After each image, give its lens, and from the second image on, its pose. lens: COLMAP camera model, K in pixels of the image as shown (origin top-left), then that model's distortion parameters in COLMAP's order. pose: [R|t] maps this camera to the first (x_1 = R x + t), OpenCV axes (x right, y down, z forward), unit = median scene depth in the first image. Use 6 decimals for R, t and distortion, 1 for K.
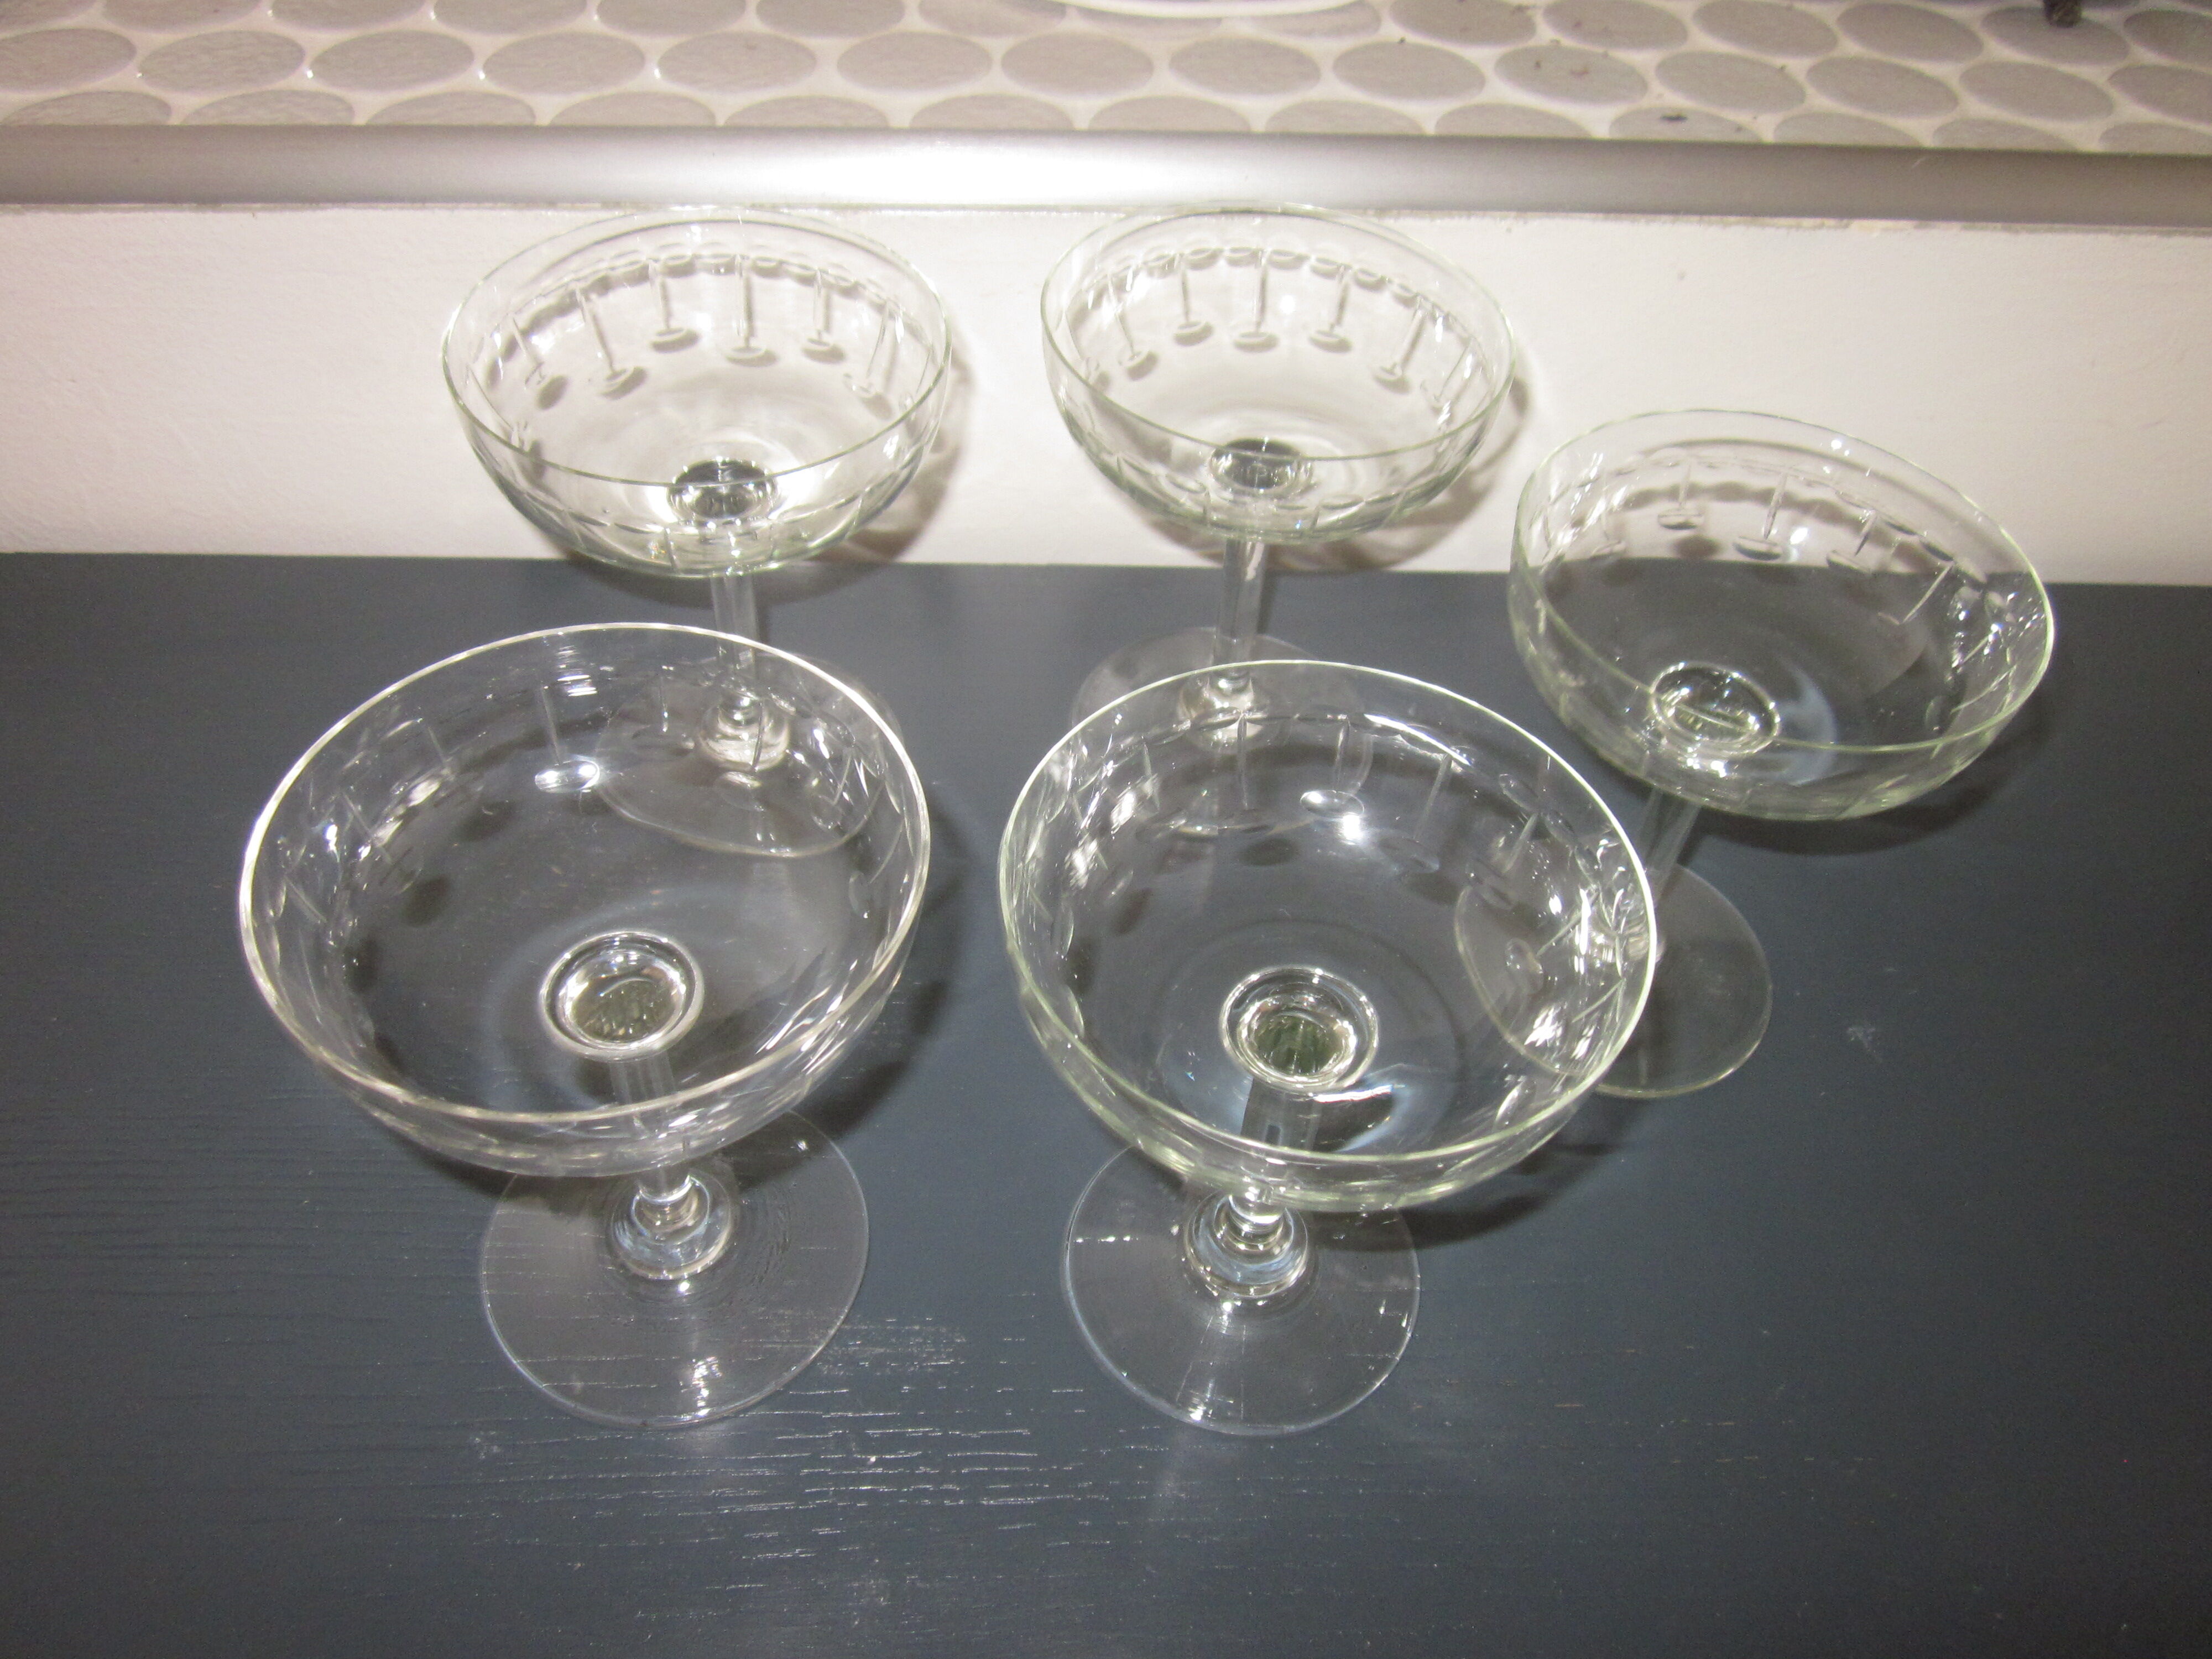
lens RADIAL K [[1839.4, 0, 1106.0], [0, 1839.4, 829.5], [0, 0, 1]] dist [-0.045370, 0.014459]
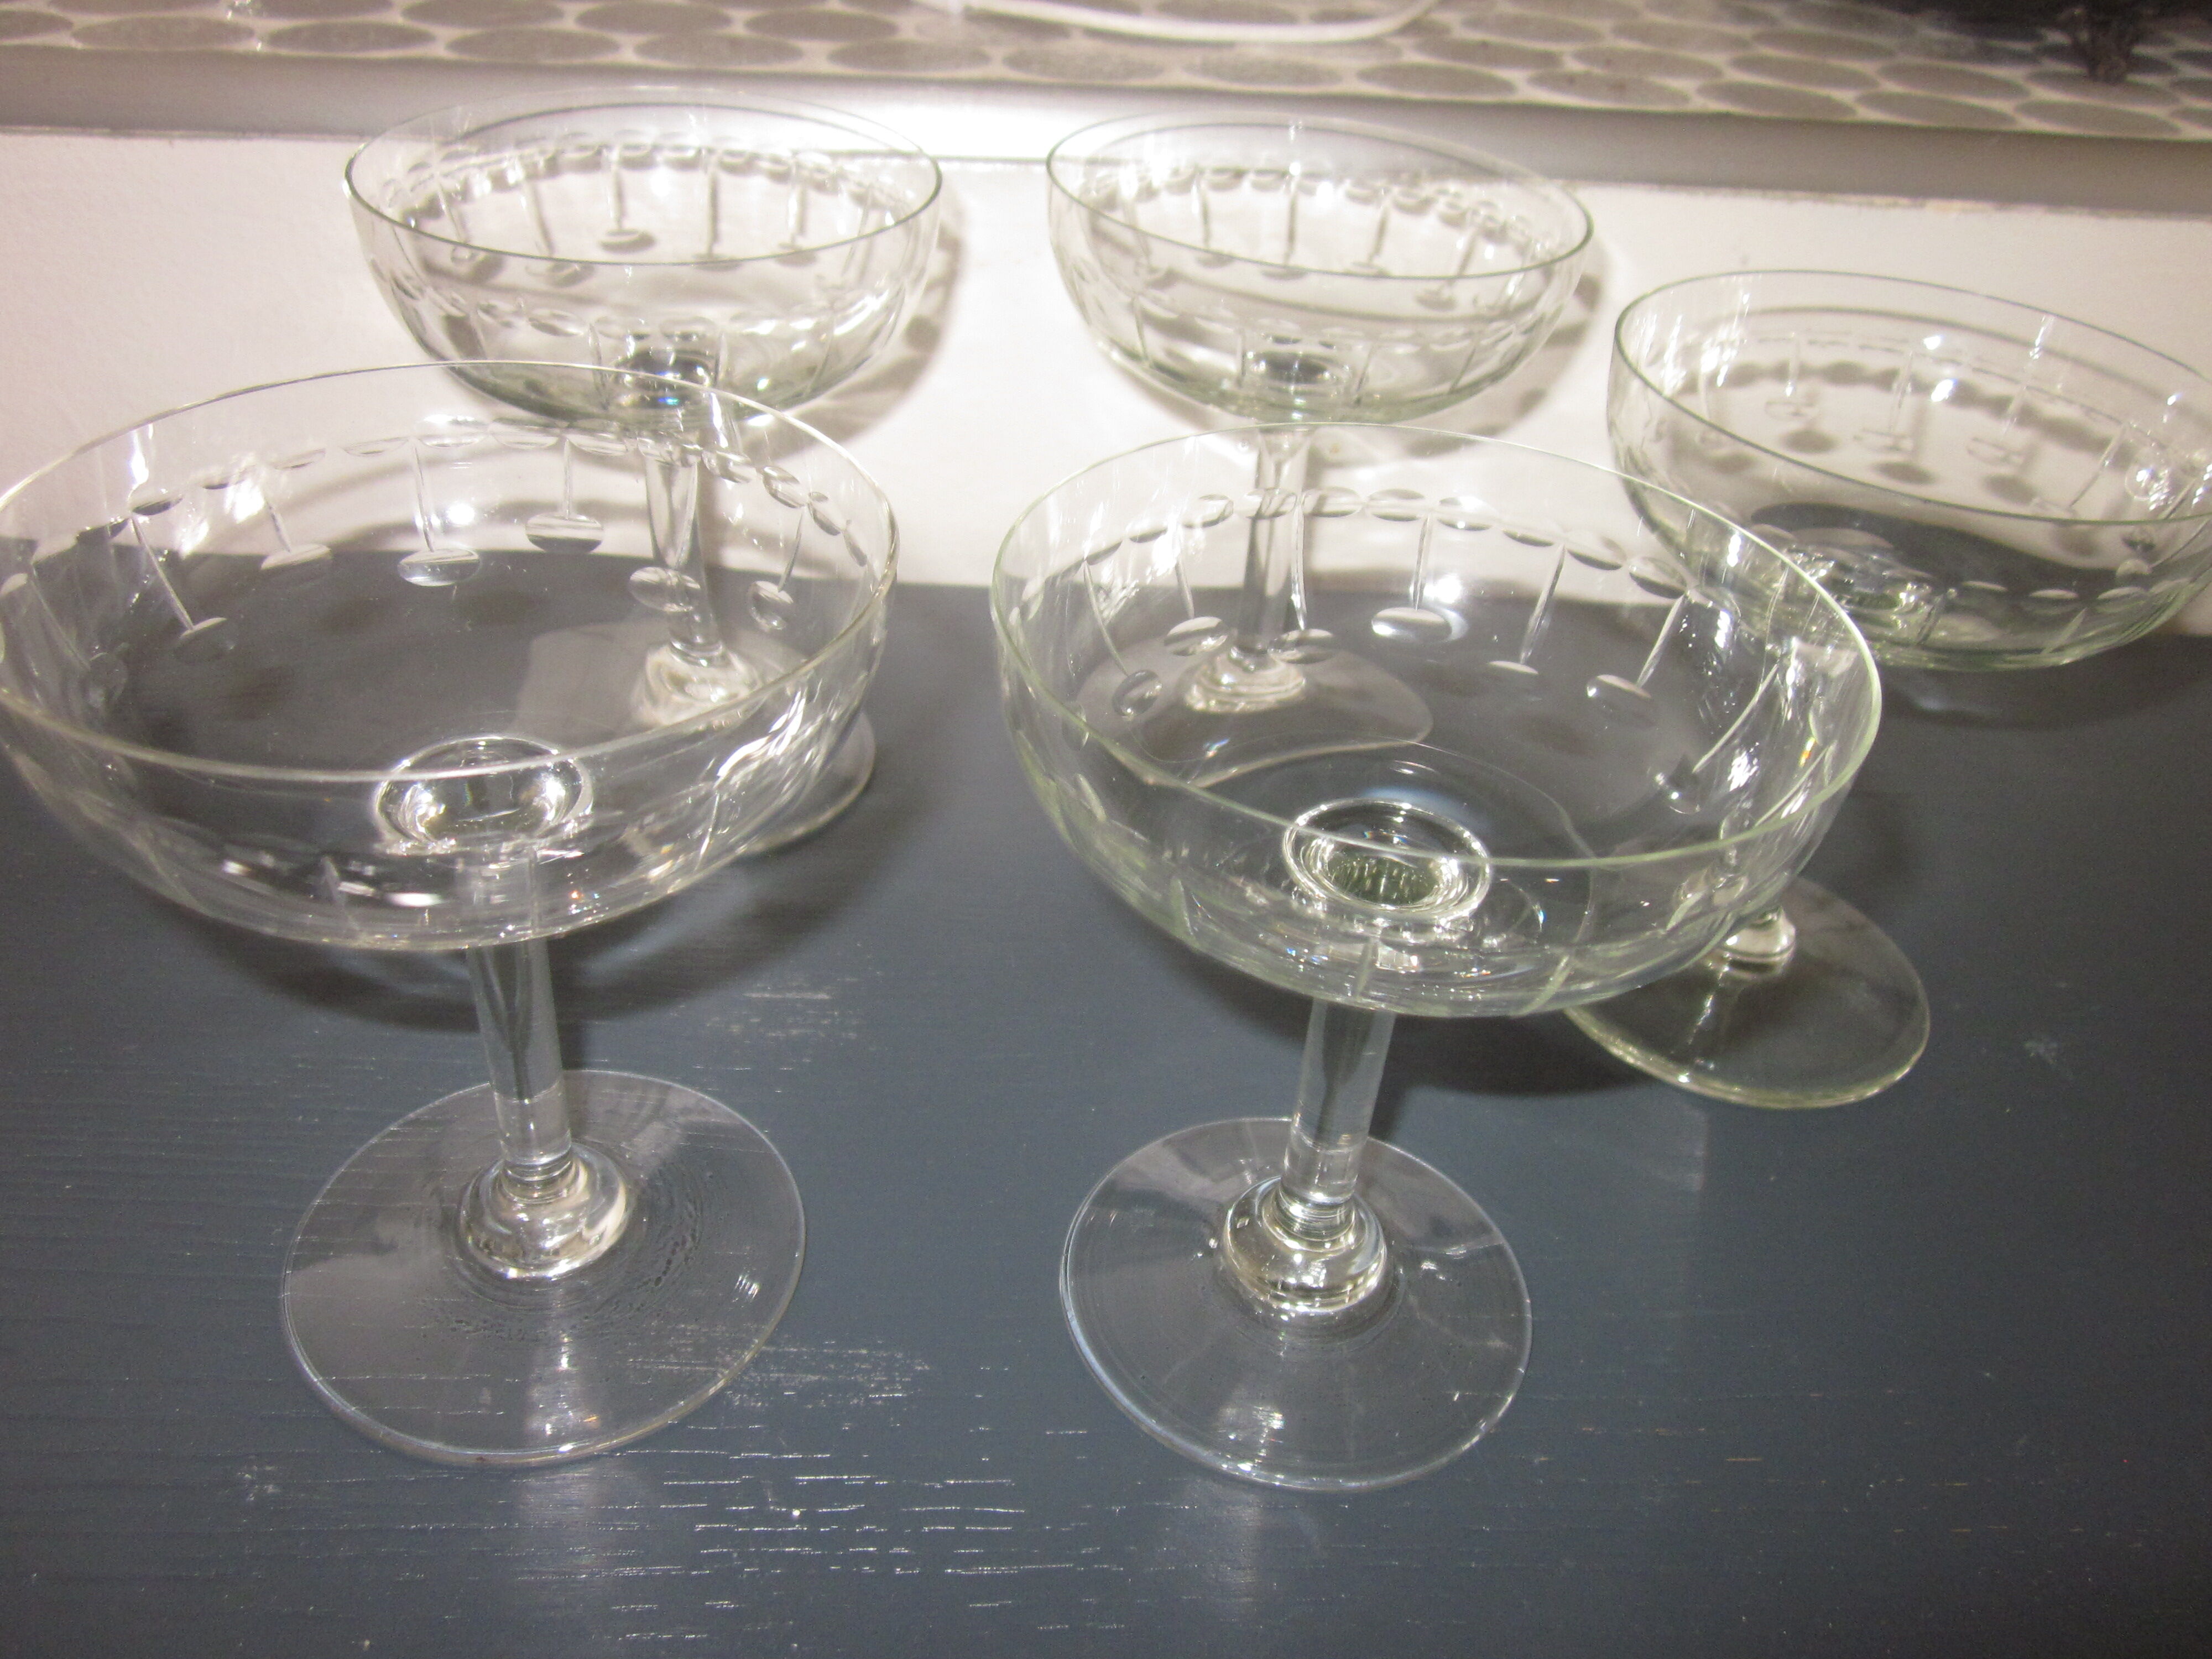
lens RADIAL K [[1839.4, 0, 1106.0], [0, 1839.4, 829.5], [0, 0, 1]] dist [-0.045370, 0.014459]
pose [[0.999868, 0.009931, 0.012824, -0.015517], [-0.007044, 0.978057, -0.208219, 0.207046], [-0.014610, 0.208101, 0.977998, 0.214566]]
